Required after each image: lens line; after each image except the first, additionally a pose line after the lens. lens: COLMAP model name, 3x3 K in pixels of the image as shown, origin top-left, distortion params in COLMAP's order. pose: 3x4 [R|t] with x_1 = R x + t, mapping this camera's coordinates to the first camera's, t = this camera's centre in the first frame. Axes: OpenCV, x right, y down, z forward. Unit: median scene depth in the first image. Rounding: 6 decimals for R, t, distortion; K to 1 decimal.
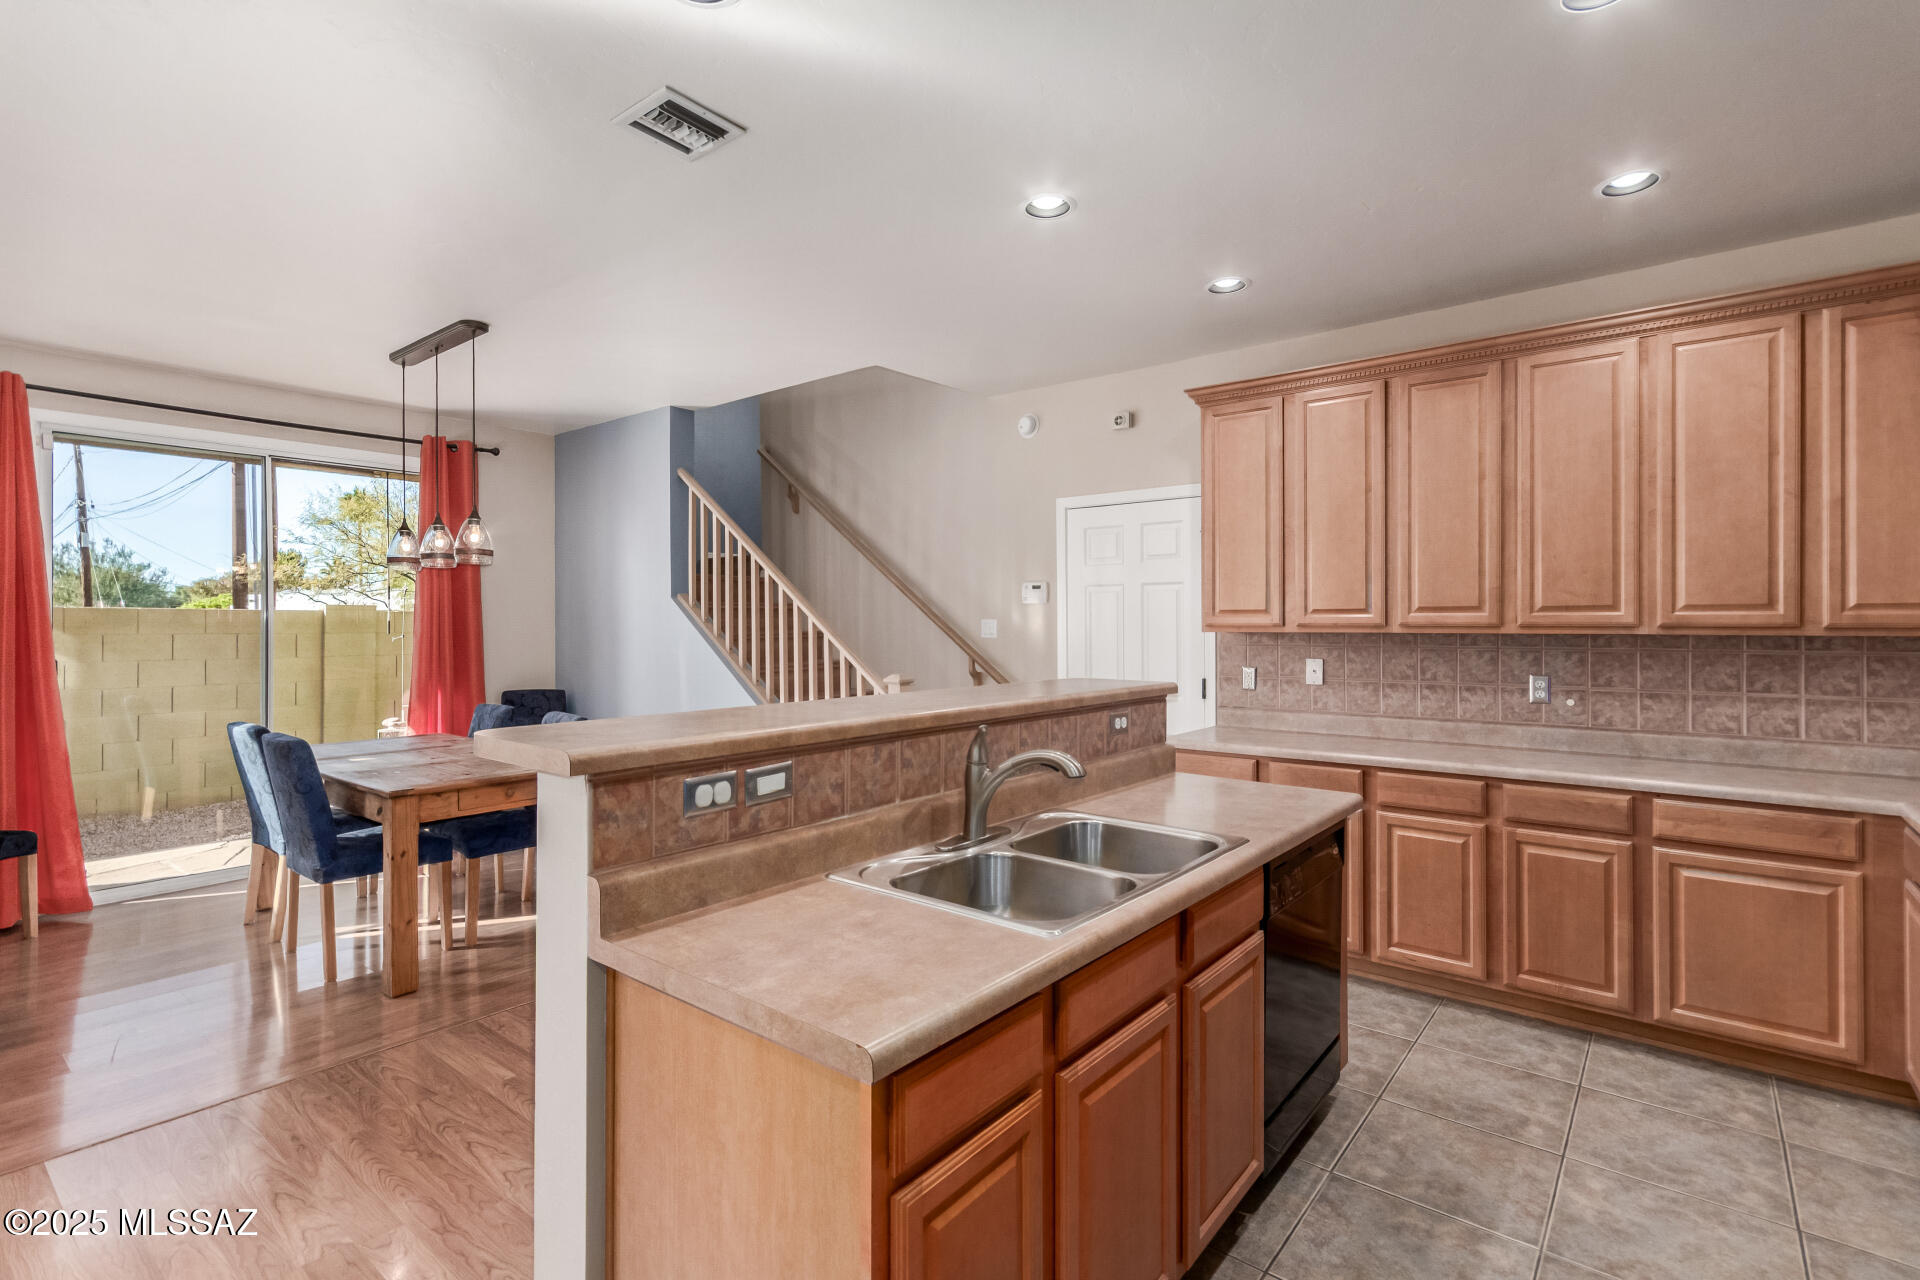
lens RADIAL K [[893.7, 0, 1001.8], [0, 893.7, 621.7], [0, 0, 1]] dist [0.004634, 0.000007]
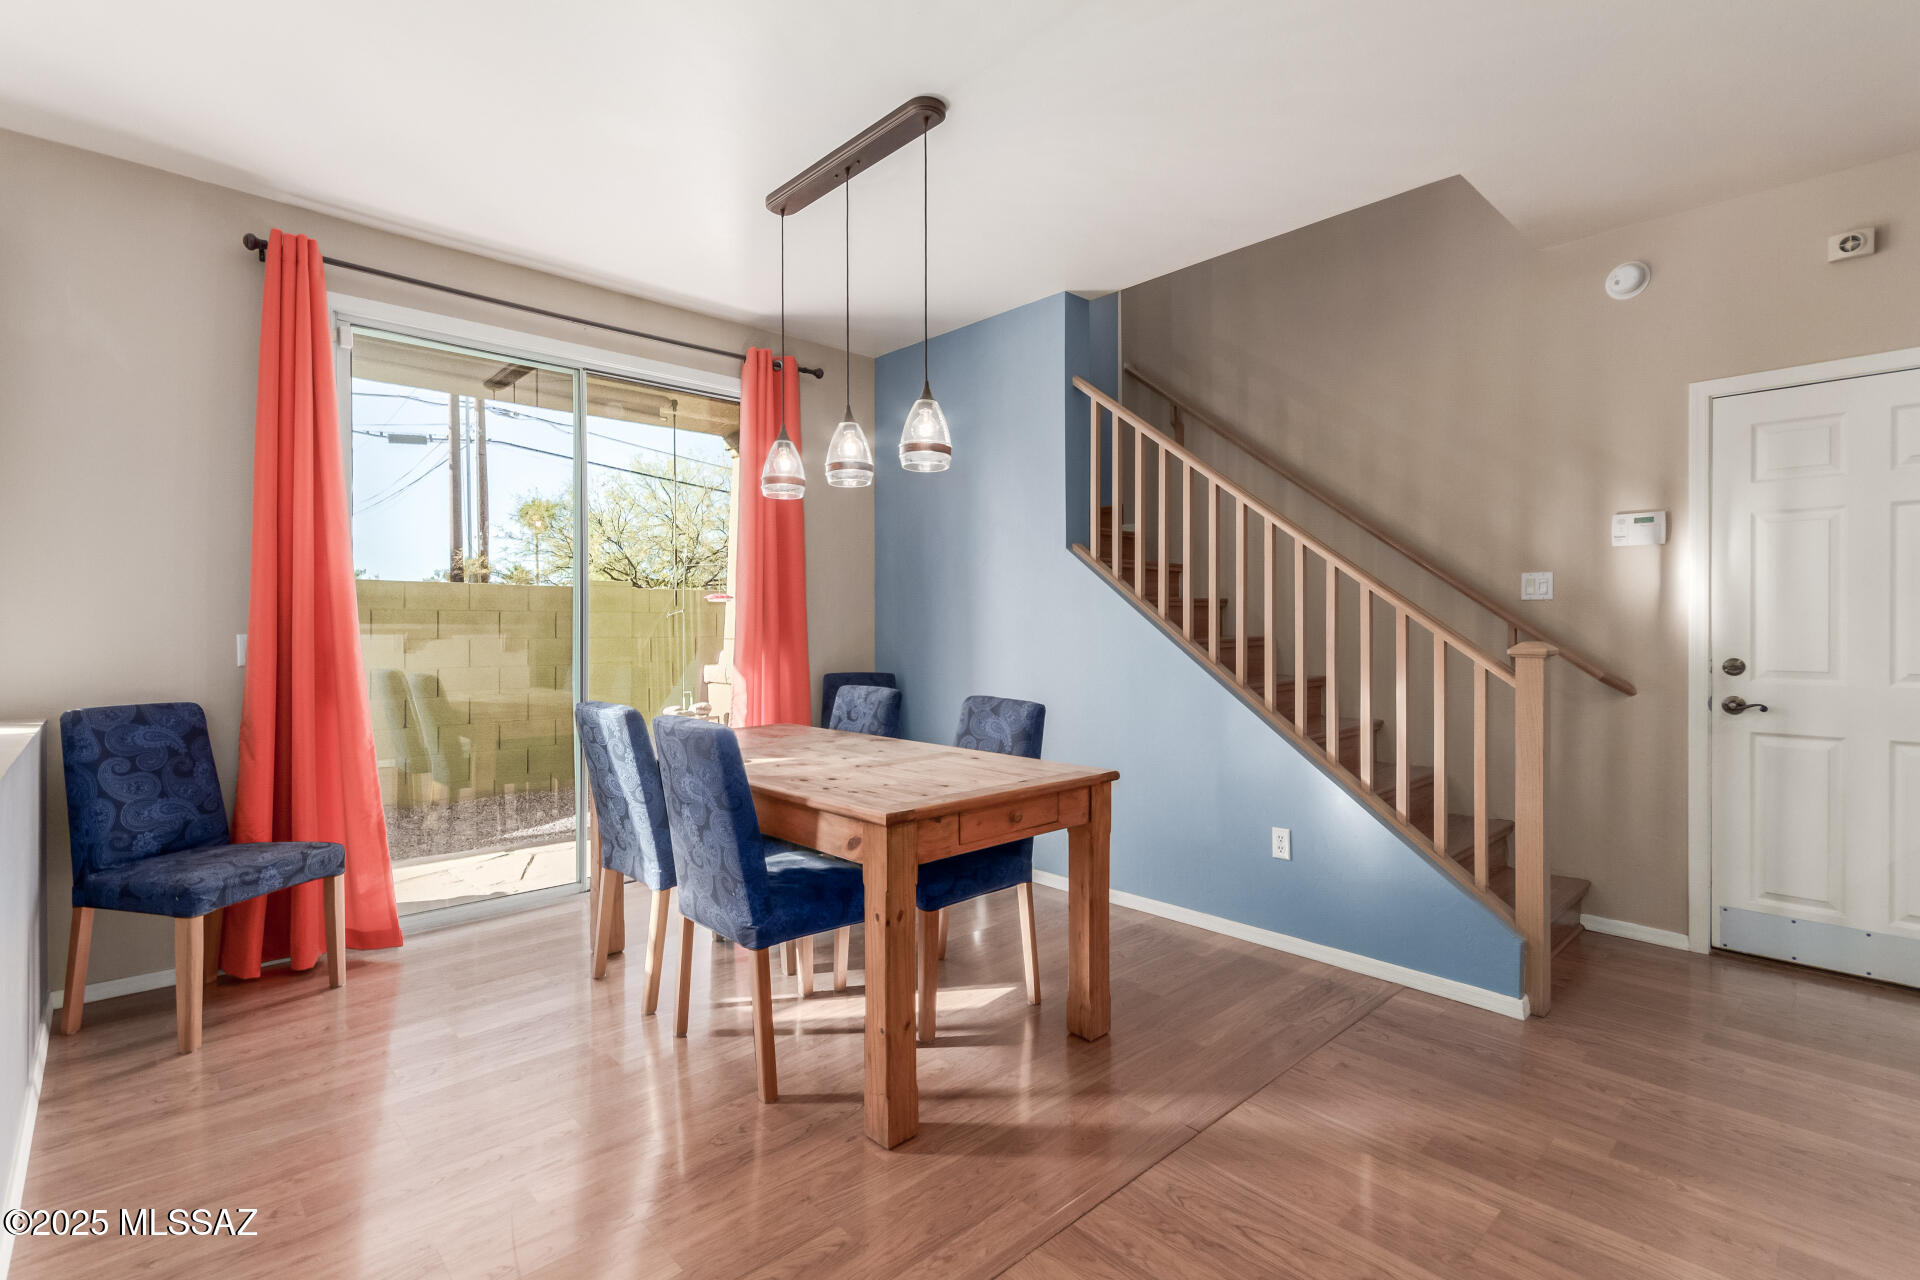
lens RADIAL K [[886.7, 0, 986.2], [0, 886.7, 630.4], [0, 0, 1]] dist [0.002875, 0.001065]
pose [[0.989858, 0.001385, -0.142050, -0.486872], [-0.001011, 0.999996, 0.002701, 0.058667], [0.142054, -0.002529, 0.989856, 0.379966]]
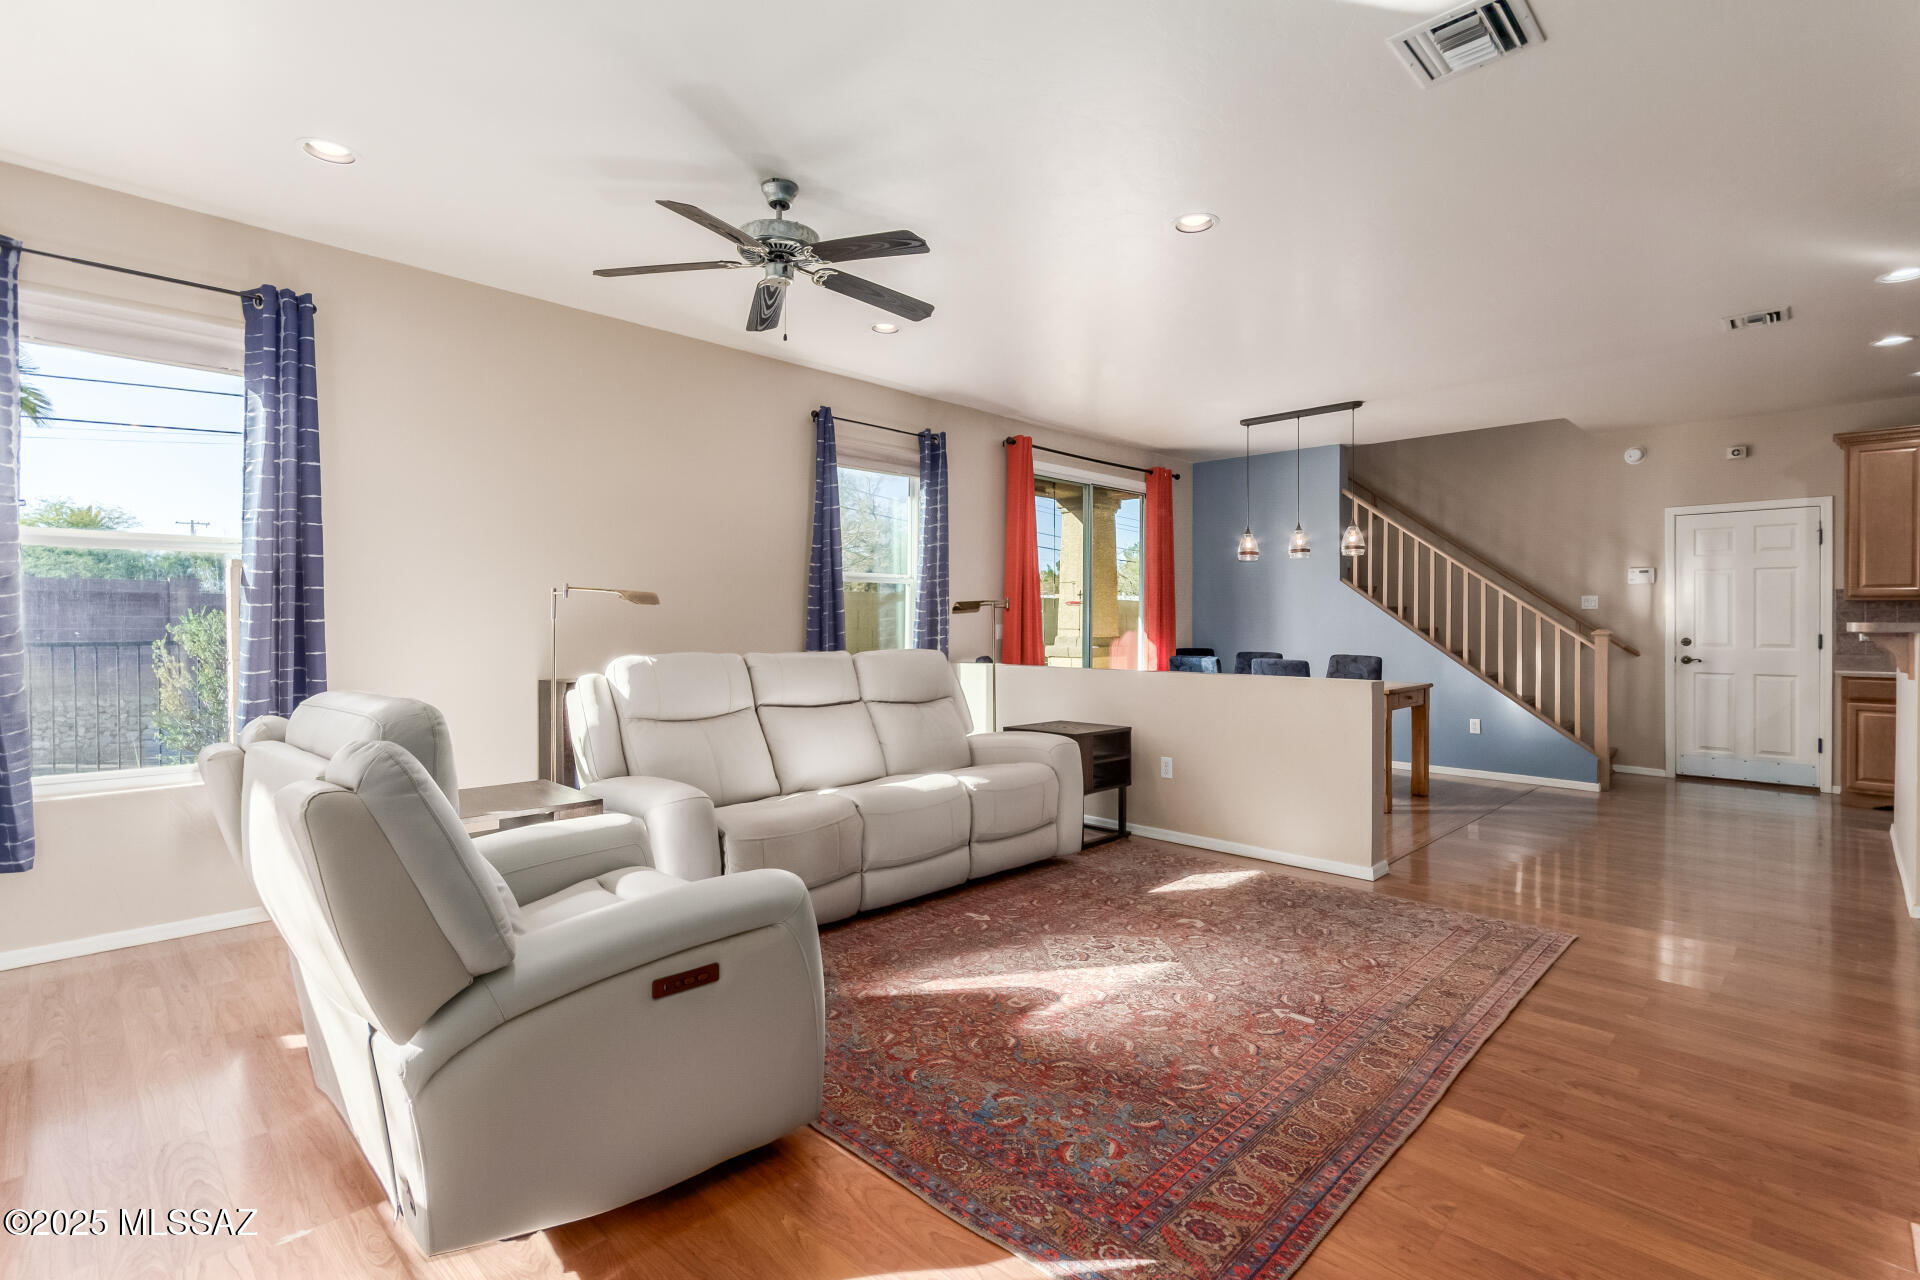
lens RADIAL K [[910.8, 0, 961.9], [0, 910.8, 618.0], [0, 0, 1]] dist [0.001856, 0.000522]
pose [[0.994209, 0.003907, -0.107392, -1.187456], [-0.004444, 0.999979, -0.004757, 0.062103], [0.107371, 0.005206, 0.994205, -0.714358]]
